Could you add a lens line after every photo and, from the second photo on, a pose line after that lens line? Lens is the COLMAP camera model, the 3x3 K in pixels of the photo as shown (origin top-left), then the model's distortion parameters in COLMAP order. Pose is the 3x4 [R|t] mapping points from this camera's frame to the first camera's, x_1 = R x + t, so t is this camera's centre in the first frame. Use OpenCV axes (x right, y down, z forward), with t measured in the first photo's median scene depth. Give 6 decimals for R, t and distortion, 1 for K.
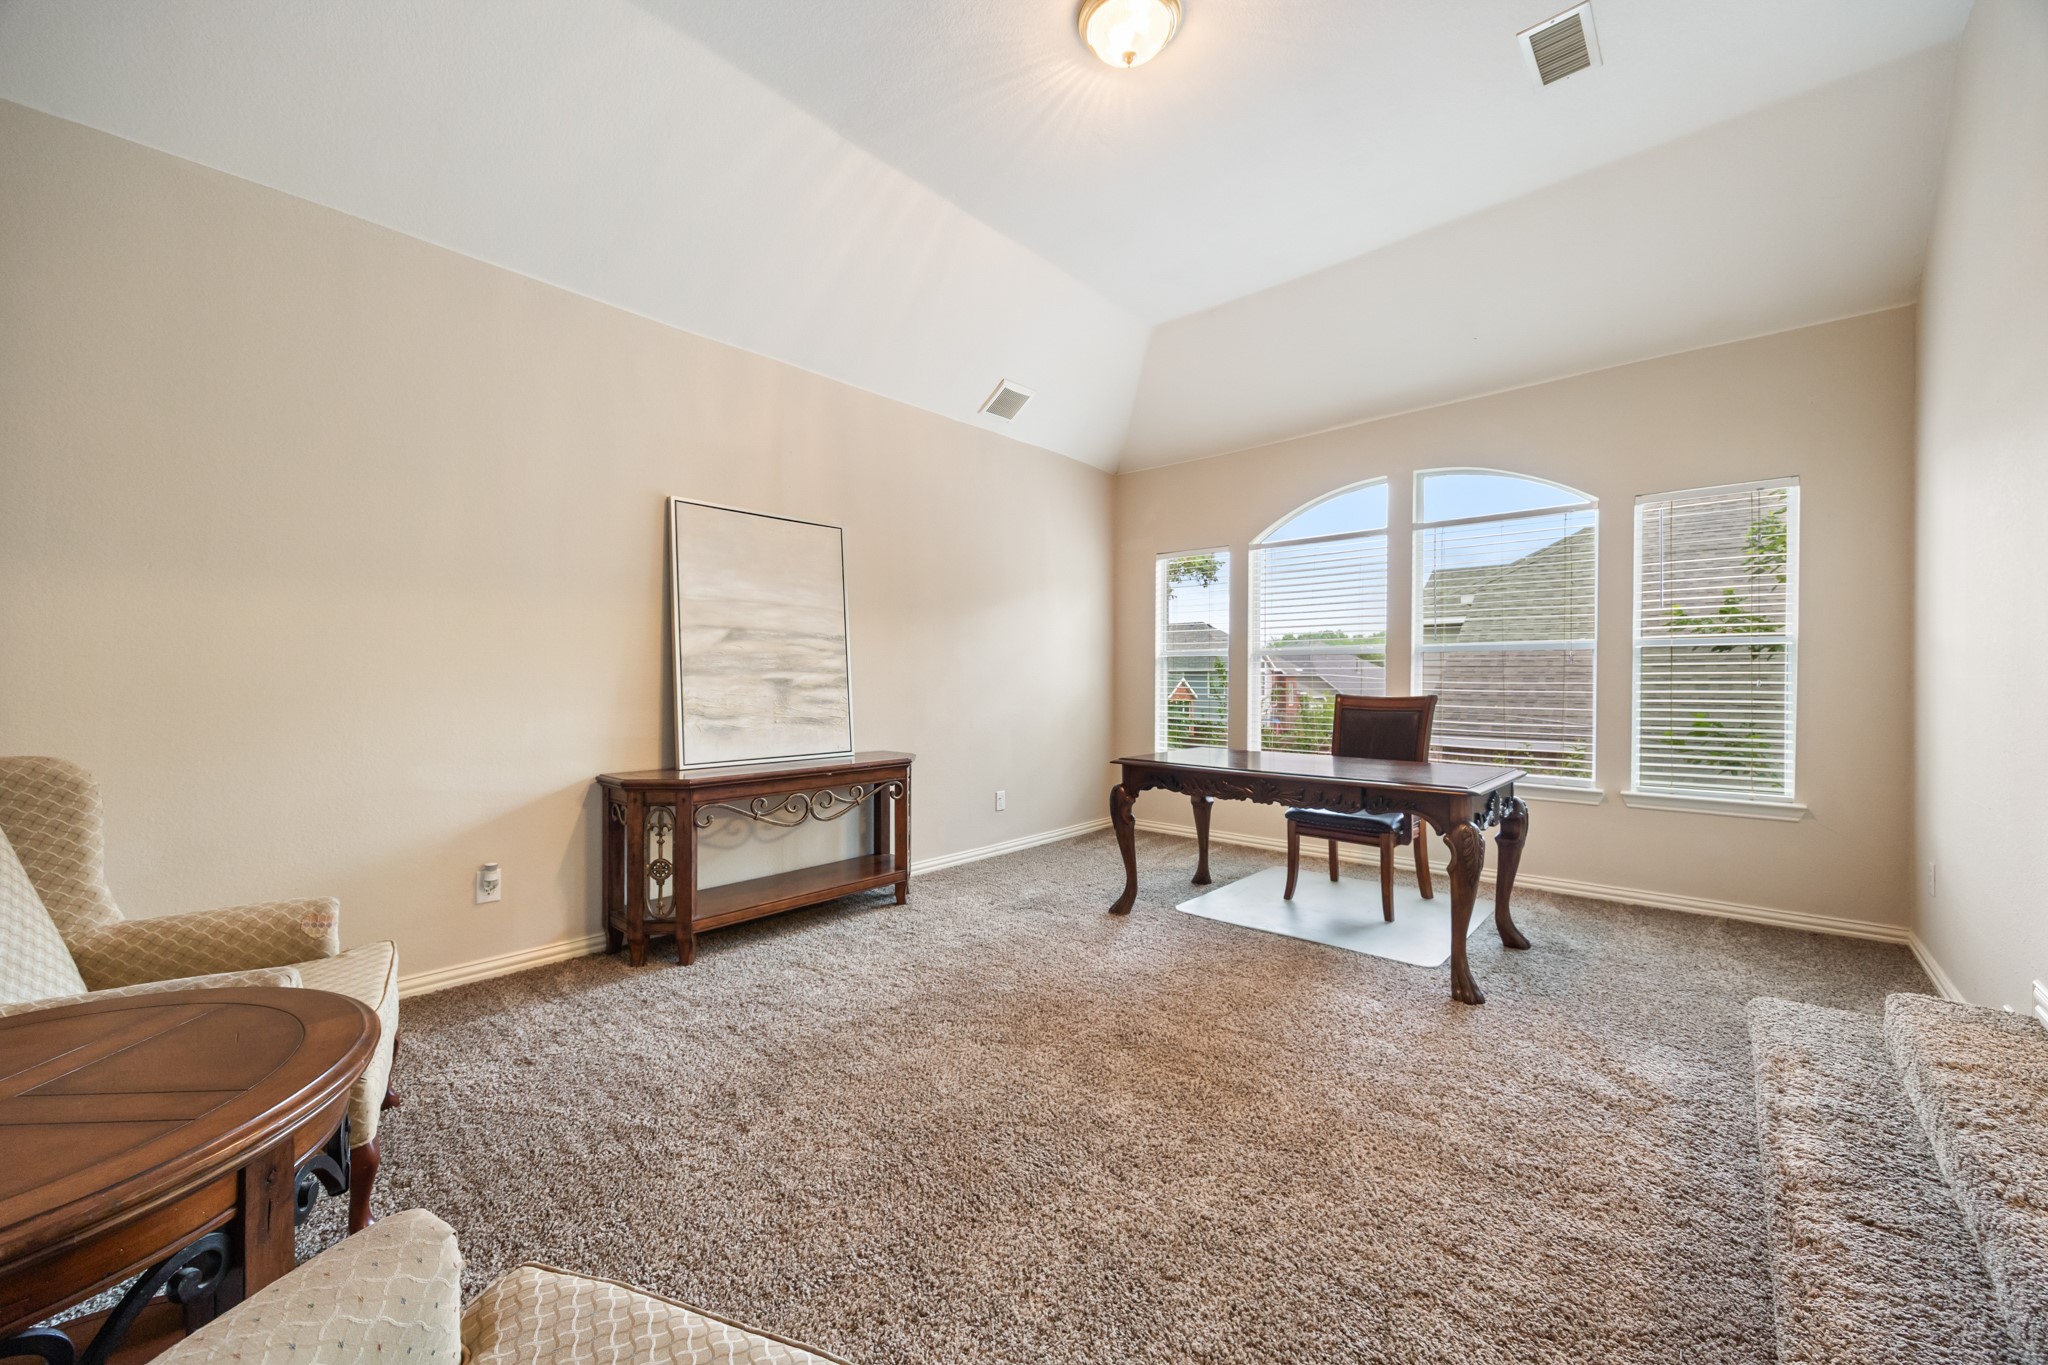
lens RADIAL K [[791.6, 0, 1025.3], [0, 791.6, 686.2], [0, 0, 1]] dist [0.001520, -0.000106]
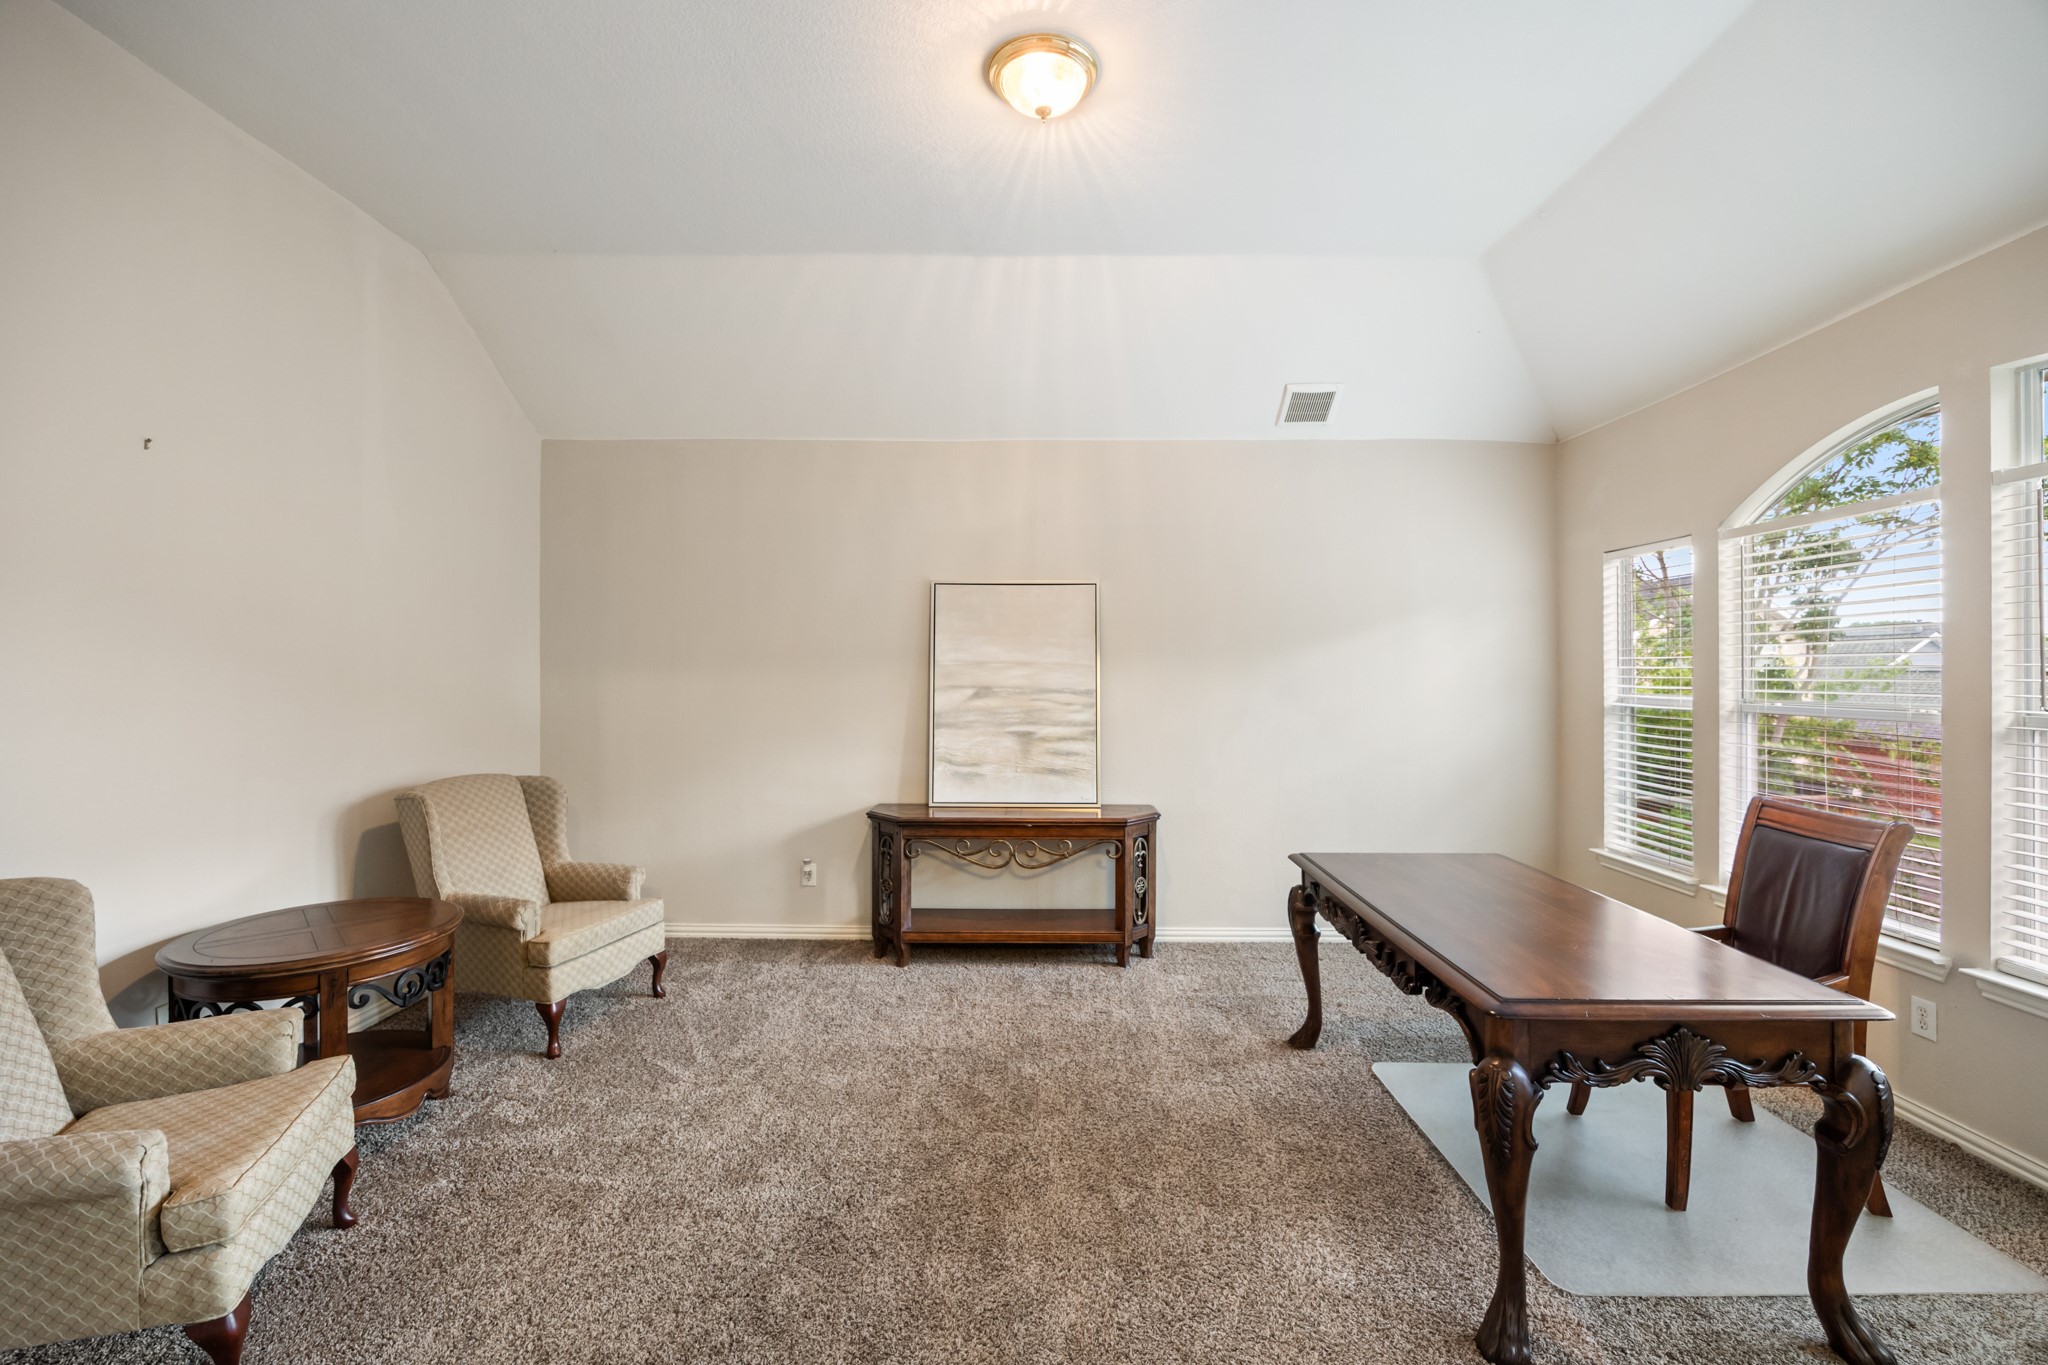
lens RADIAL K [[872.3, 0, 1025.0], [0, 872.3, 674.8], [0, 0, 1]] dist [-0.004228, -0.000112]
pose [[0.648020, 0.002831, -0.761618, 0.639330], [-0.007744, 0.999966, -0.002872, -0.088301], [0.761584, 0.007759, 0.648020, 0.227297]]
